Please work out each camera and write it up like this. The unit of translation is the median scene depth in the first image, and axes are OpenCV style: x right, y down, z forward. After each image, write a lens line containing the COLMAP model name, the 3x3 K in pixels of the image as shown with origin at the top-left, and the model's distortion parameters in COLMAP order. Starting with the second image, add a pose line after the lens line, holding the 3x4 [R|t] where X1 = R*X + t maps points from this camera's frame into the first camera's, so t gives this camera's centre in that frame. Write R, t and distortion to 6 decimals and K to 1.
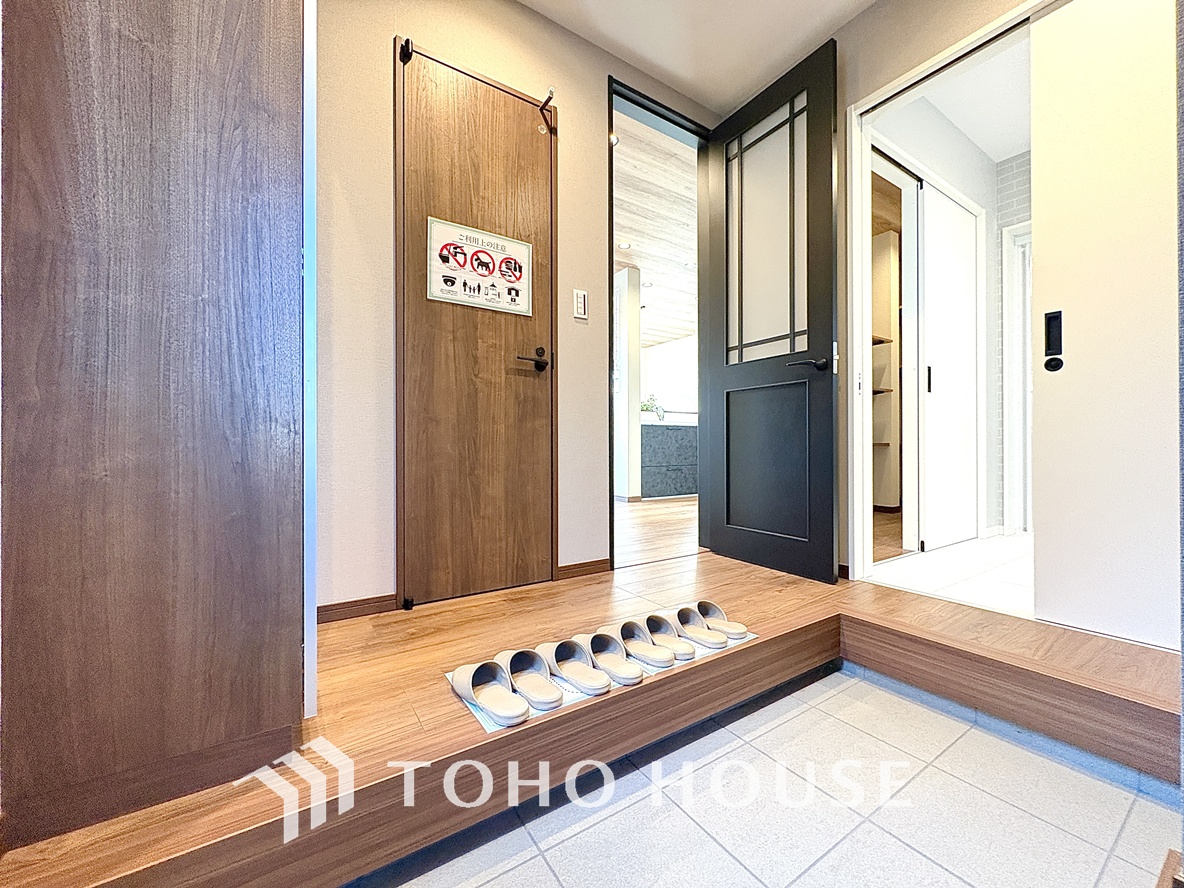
lens RADIAL K [[471.6, 0, 592.2], [0, 471.6, 444.9], [0, 0, 1]] dist [-0.002222, -0.000423]
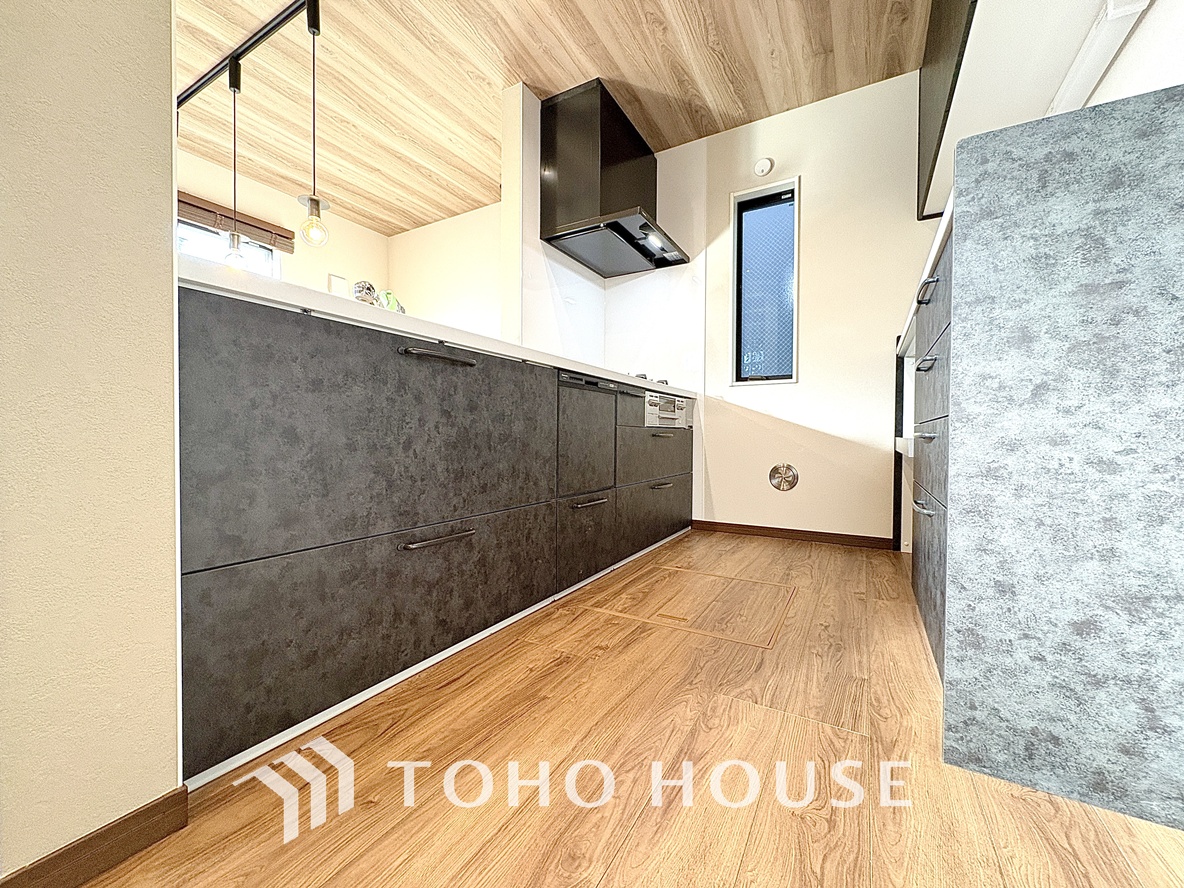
lens RADIAL K [[471.6, 0, 596.8], [0, 471.6, 441.1], [0, 0, 1]] dist [-0.002222, -0.000423]
pose [[0.891242, -0.000576, 0.453529, 0.141043], [-0.005978, 0.999897, 0.013018, 0.001258], [-0.453490, -0.014314, 0.891147, 0.769248]]
